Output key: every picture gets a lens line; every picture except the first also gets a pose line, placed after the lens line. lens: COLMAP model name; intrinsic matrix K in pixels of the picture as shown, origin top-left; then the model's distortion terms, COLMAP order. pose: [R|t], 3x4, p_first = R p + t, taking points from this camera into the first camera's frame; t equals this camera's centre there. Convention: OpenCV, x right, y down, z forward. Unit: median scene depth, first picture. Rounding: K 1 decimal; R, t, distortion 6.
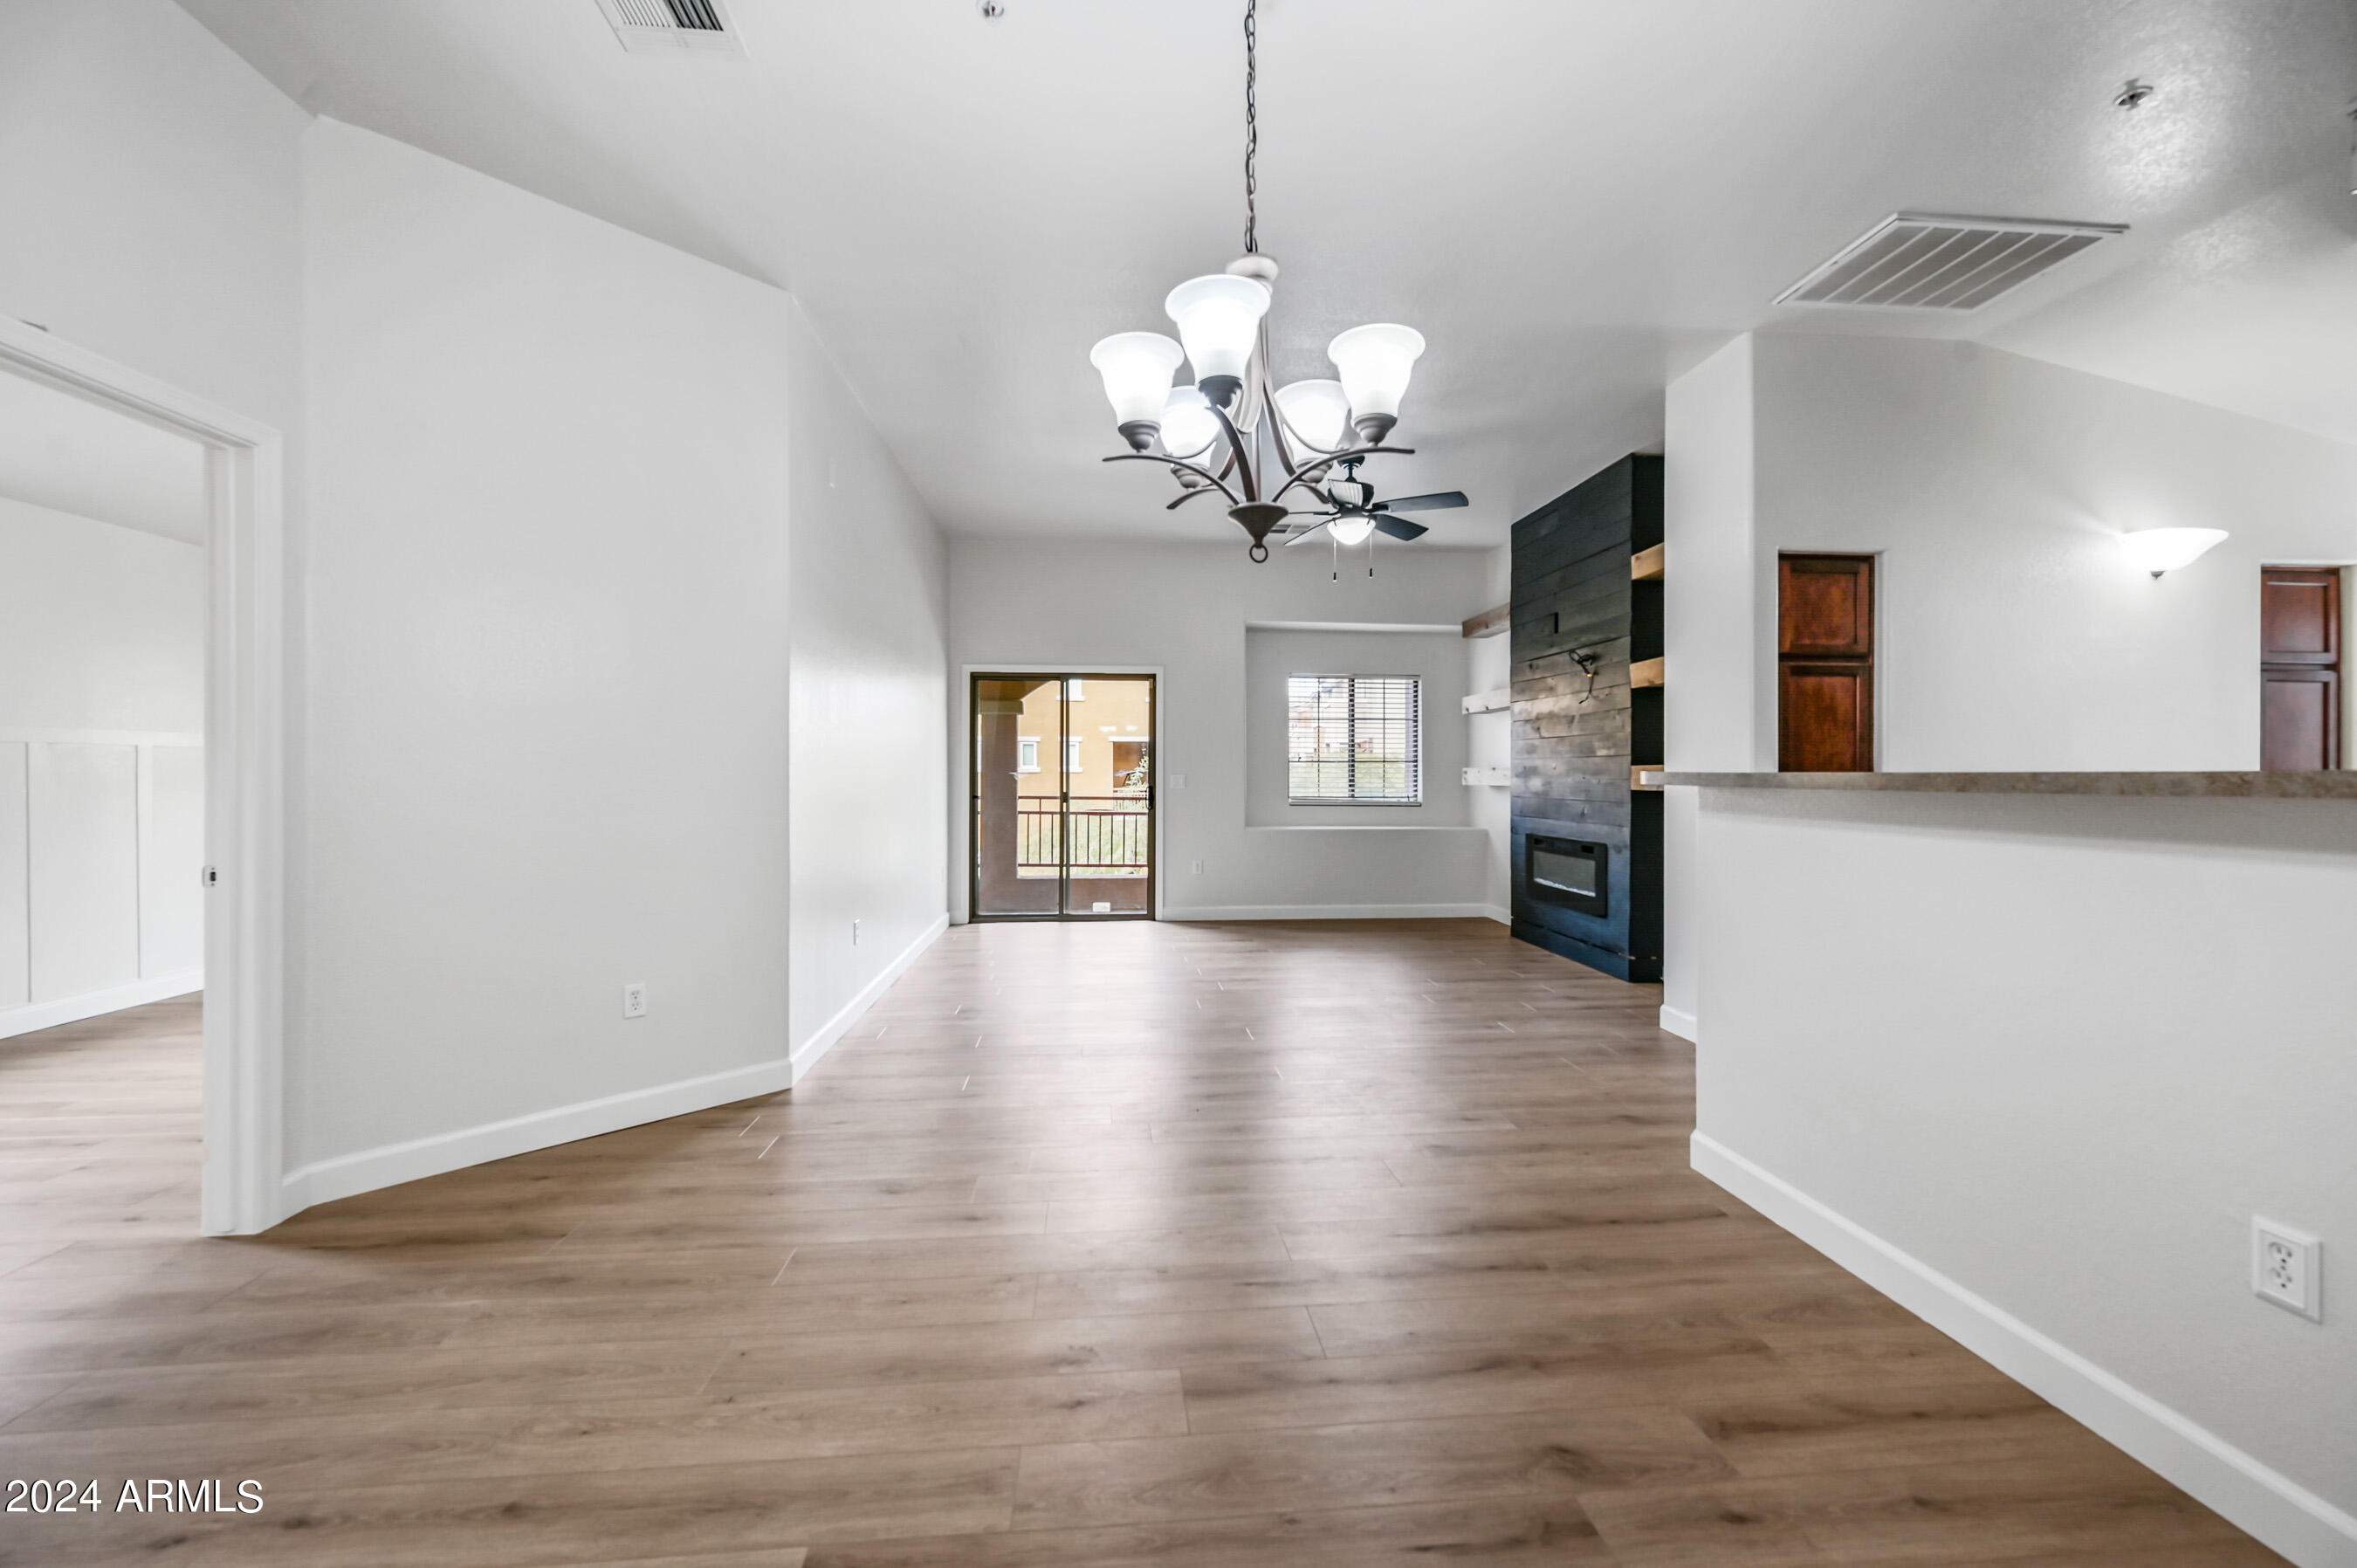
lens RADIAL K [[930.2, 0, 1184.5], [0, 930.2, 777.5], [0, 0, 1]] dist [-0.000470, 0.000043]
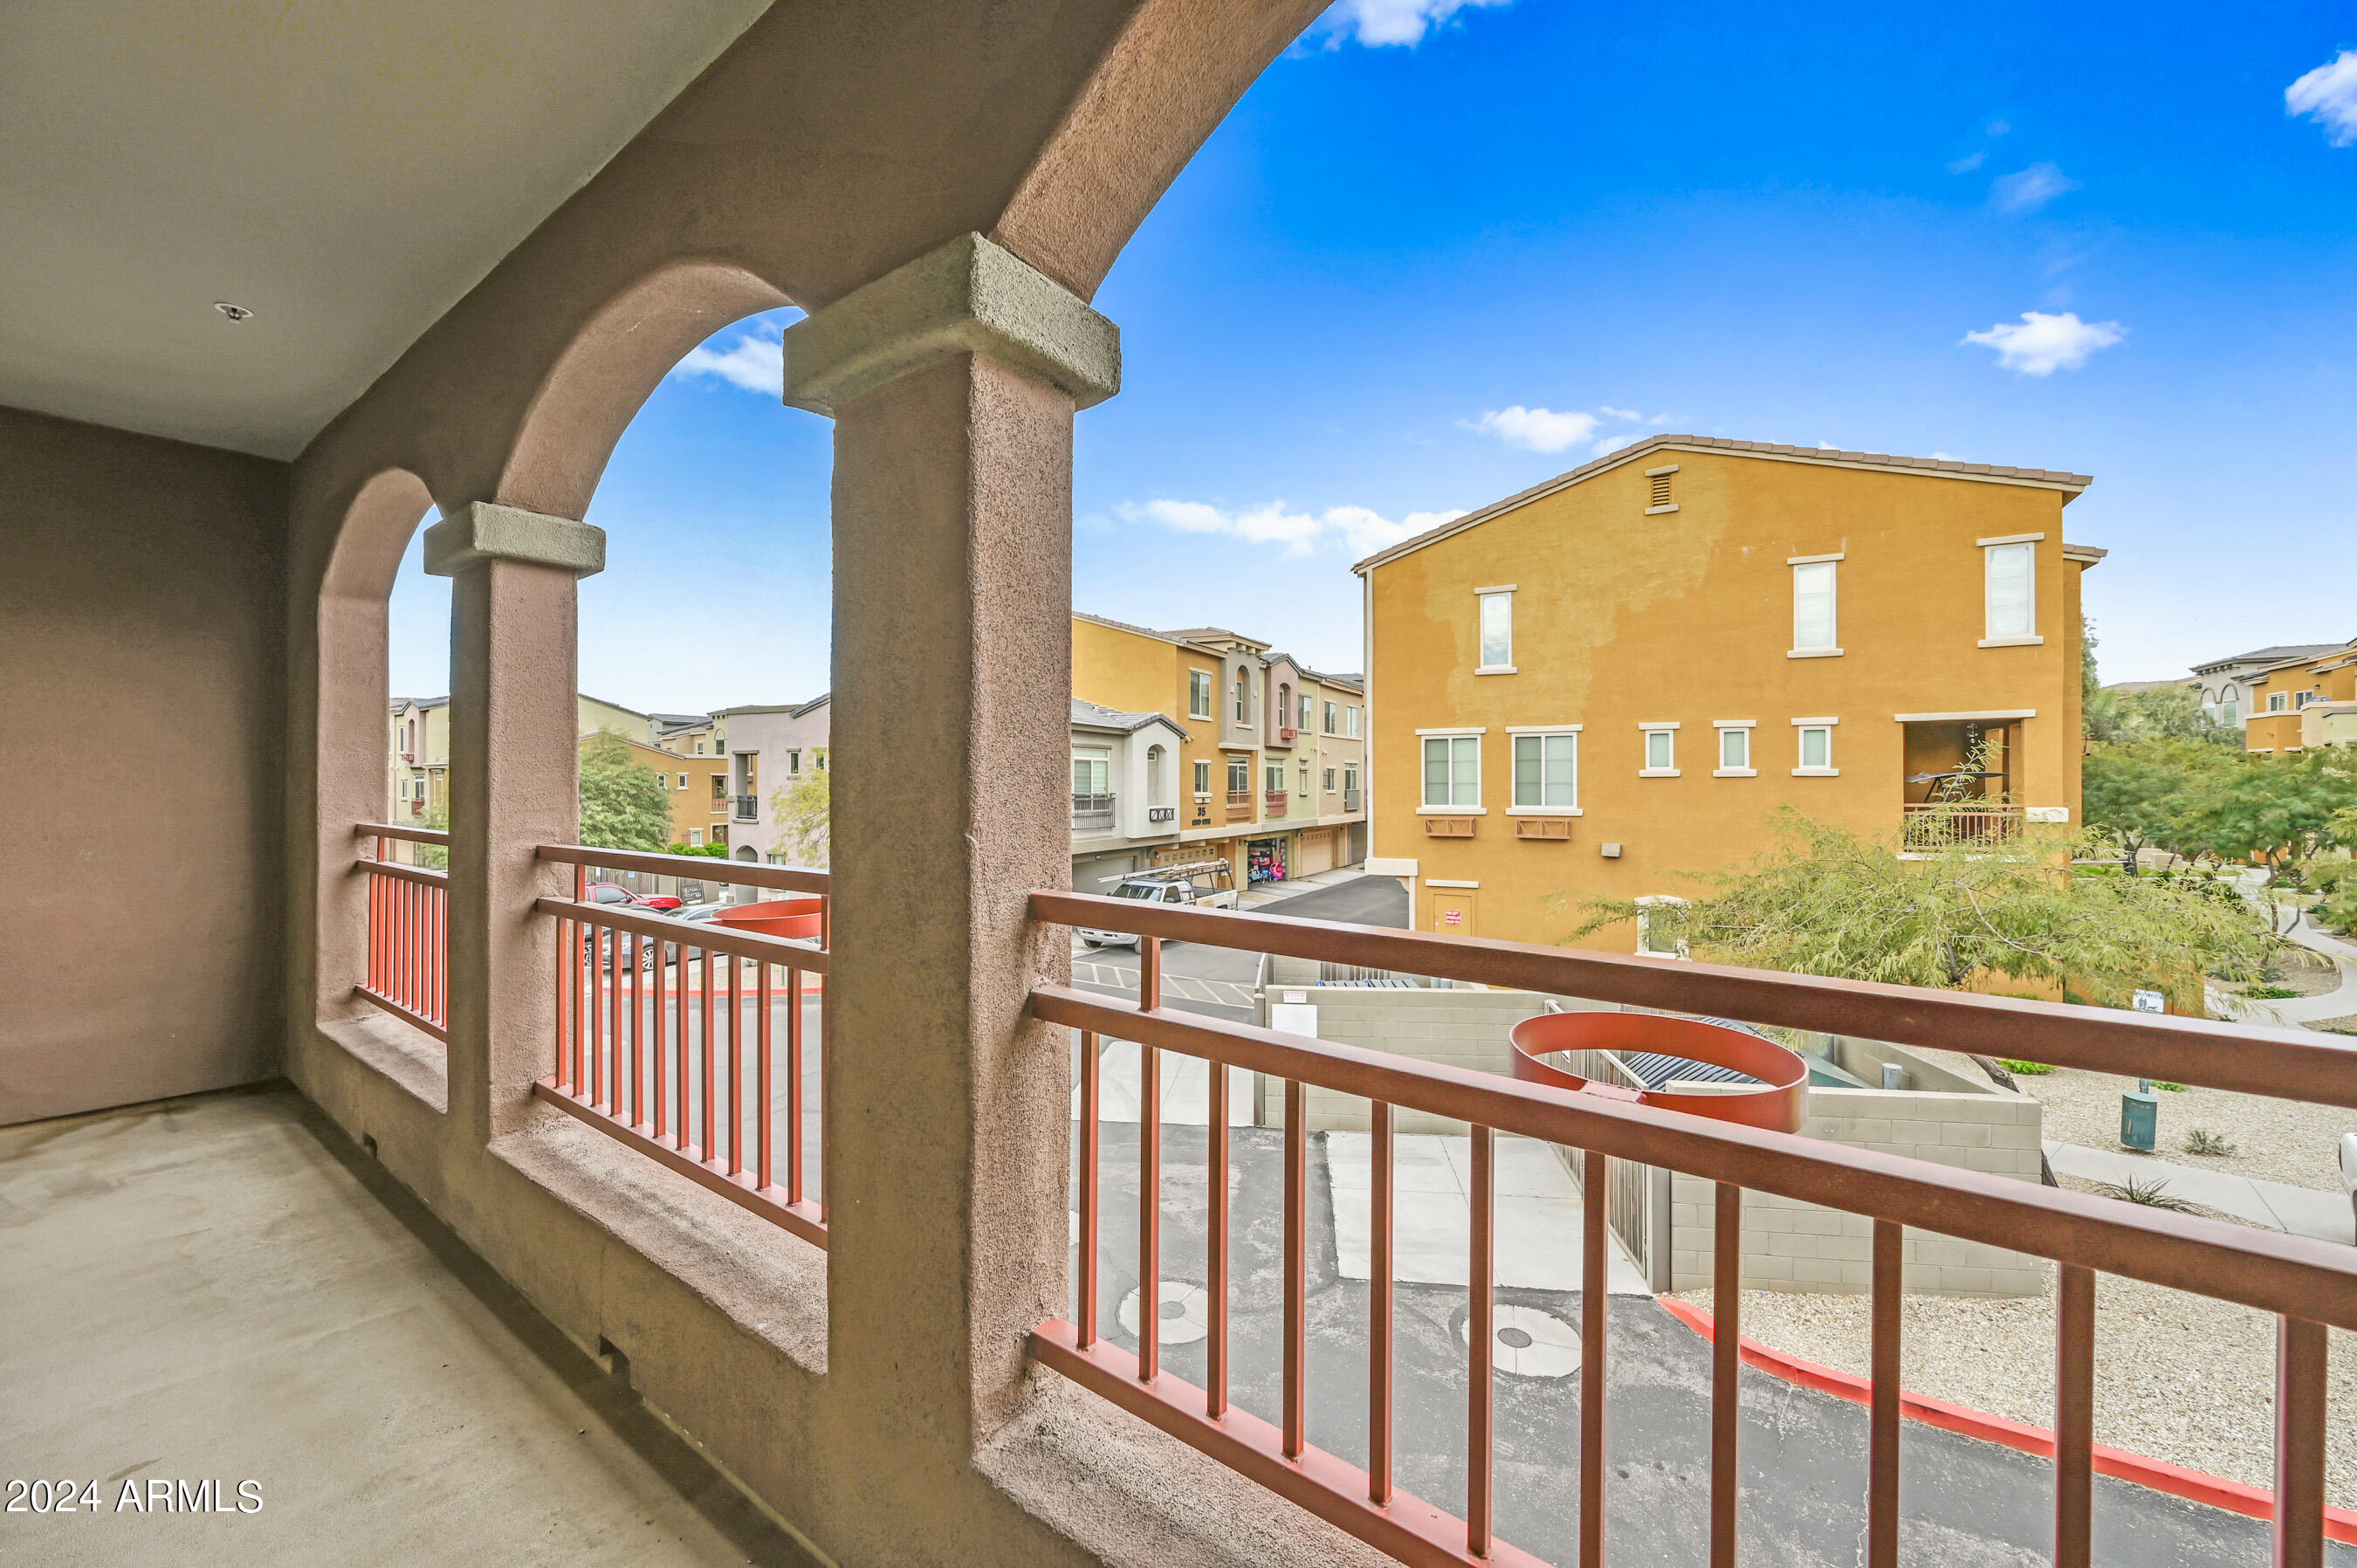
lens RADIAL K [[930.2, 0, 1184.5], [0, 930.2, 777.5], [0, 0, 1]] dist [-0.000470, 0.000043]
pose [[0.736882, -0.005394, -0.675999, -0.067510], [-0.000100, 0.999967, -0.008088, 0.000888], [0.676021, 0.006028, 0.736858, 1.098391]]
